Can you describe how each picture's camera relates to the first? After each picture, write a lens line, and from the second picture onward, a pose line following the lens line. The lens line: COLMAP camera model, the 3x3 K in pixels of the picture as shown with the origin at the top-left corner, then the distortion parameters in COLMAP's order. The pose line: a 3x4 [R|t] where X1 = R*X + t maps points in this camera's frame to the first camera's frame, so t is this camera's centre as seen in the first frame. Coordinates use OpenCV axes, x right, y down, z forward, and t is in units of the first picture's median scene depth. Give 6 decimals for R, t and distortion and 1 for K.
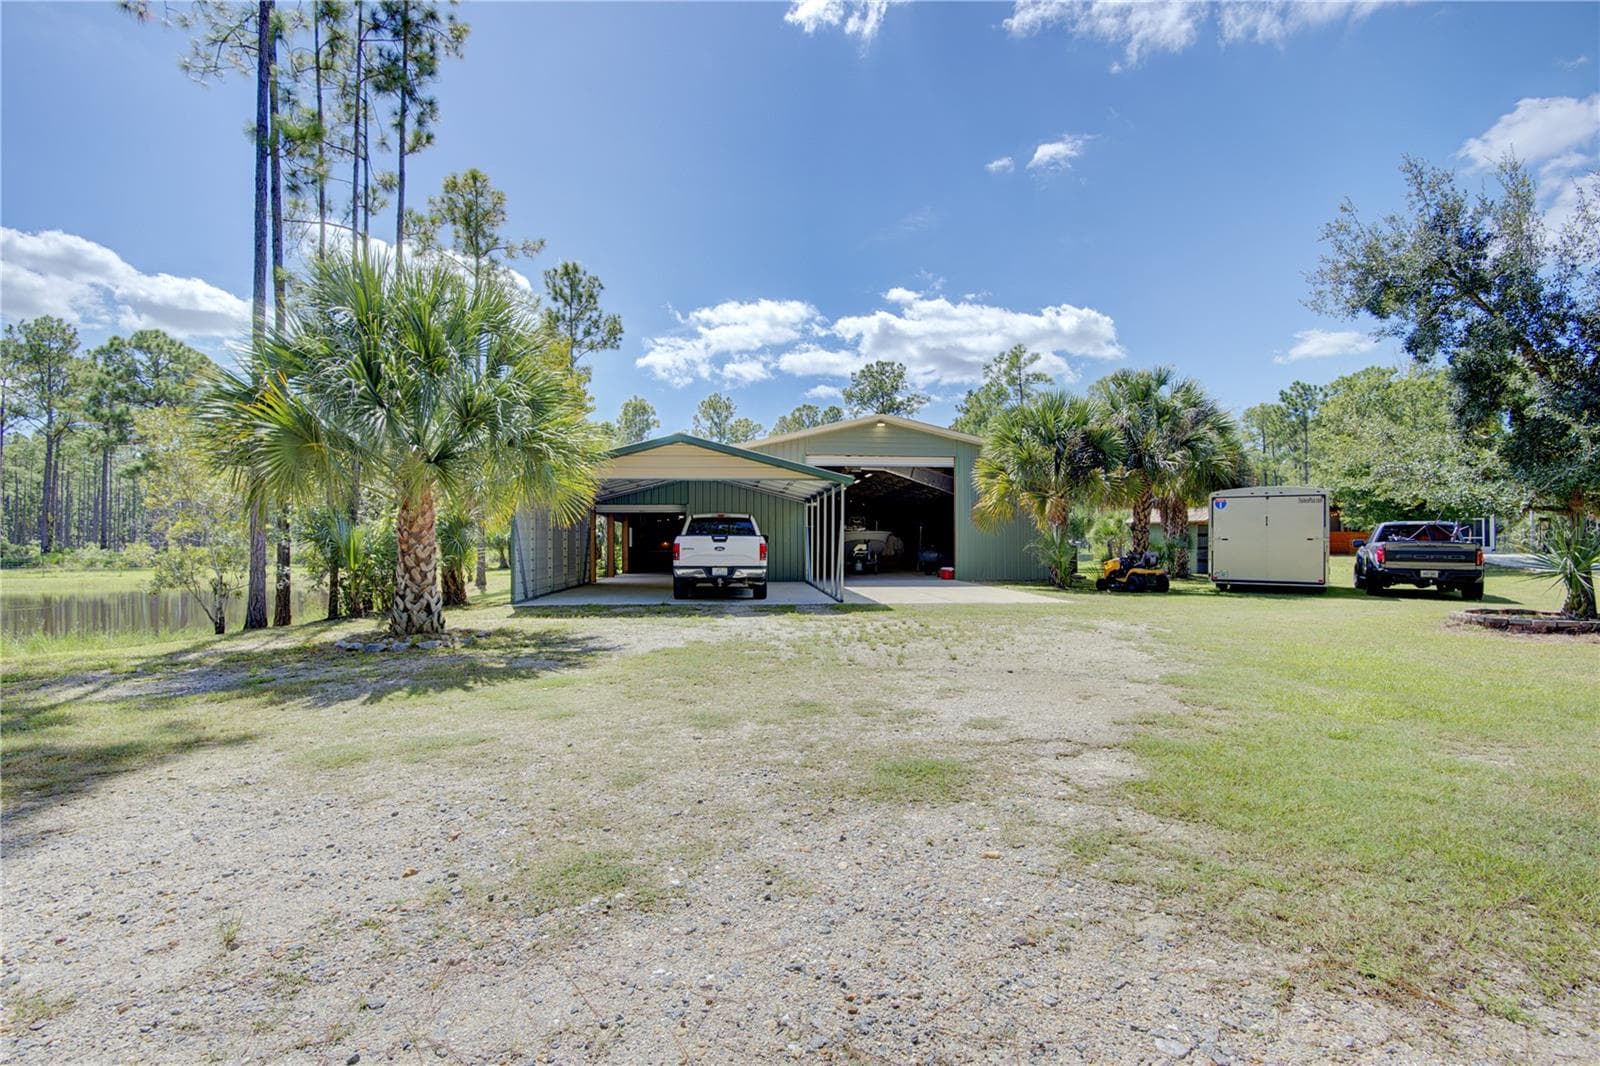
lens RADIAL K [[716.2, 0, 786.8], [0, 716.2, 534.1], [0, 0, 1]] dist [-0.001096, -0.001249]
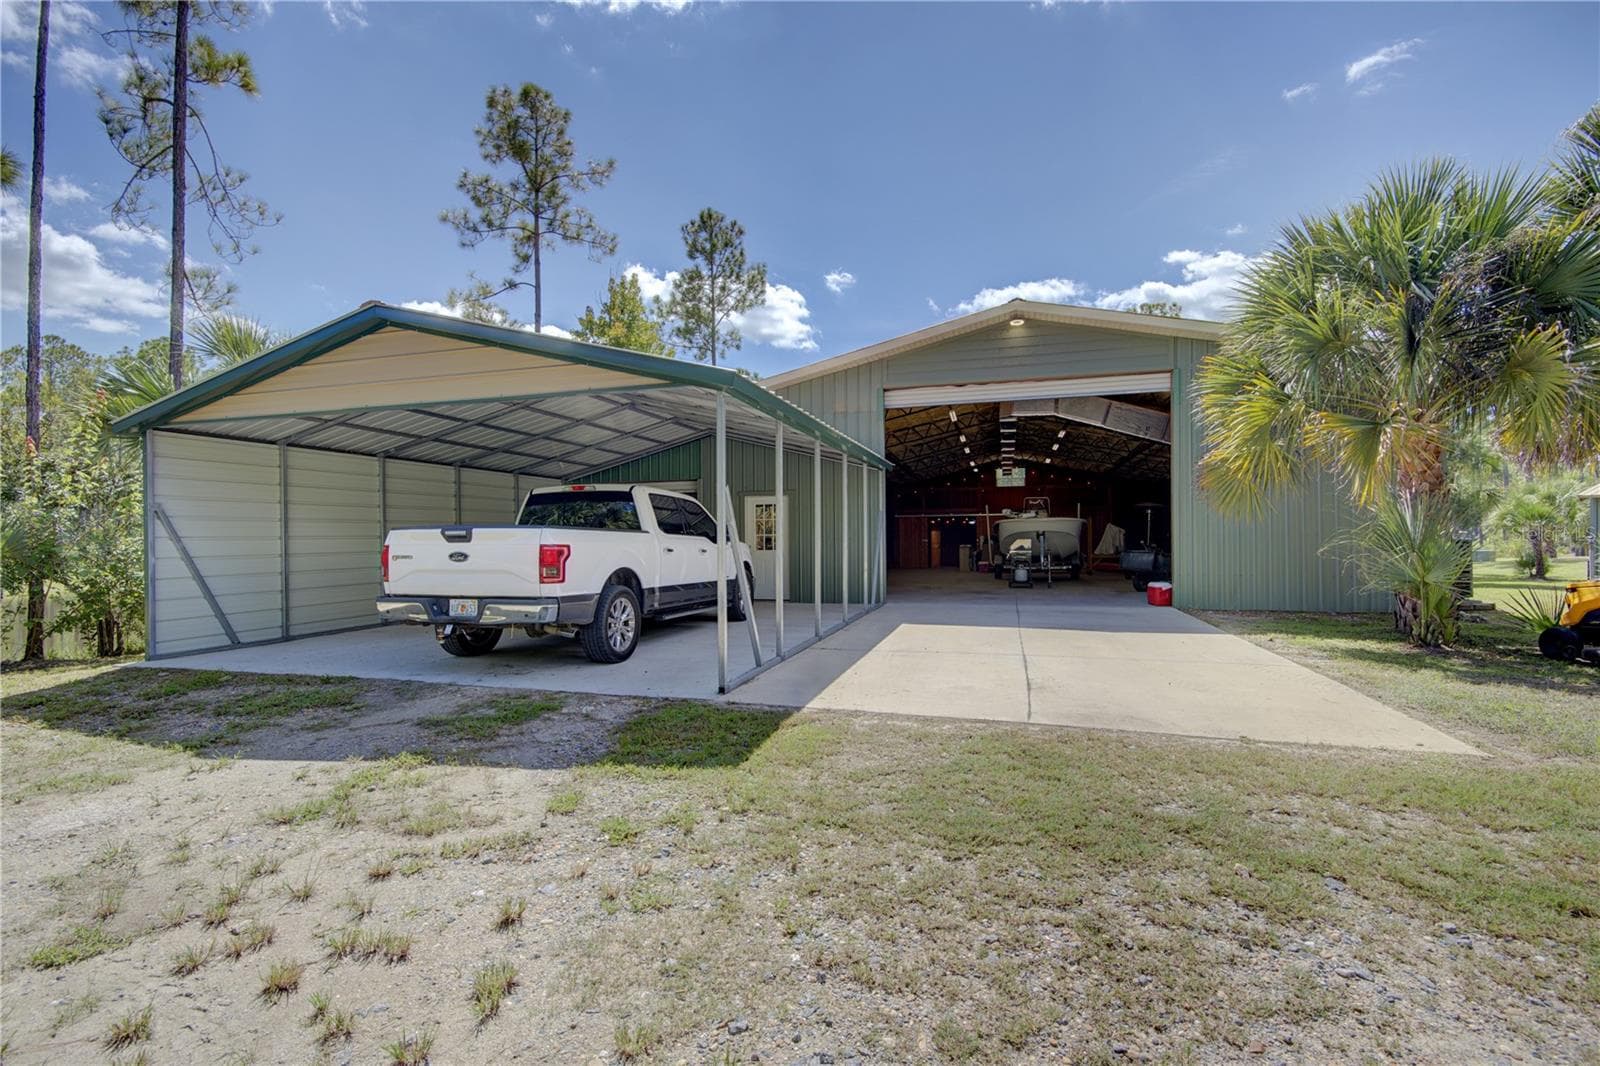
lens RADIAL K [[716.2, 0, 786.8], [0, 716.2, 534.1], [0, 0, 1]] dist [-0.001096, -0.001249]
pose [[0.932329, -0.008528, -0.361510, 0.181486], [0.012150, 0.999896, 0.007749, 0.003657], [0.361406, -0.011617, 0.932336, 0.465361]]
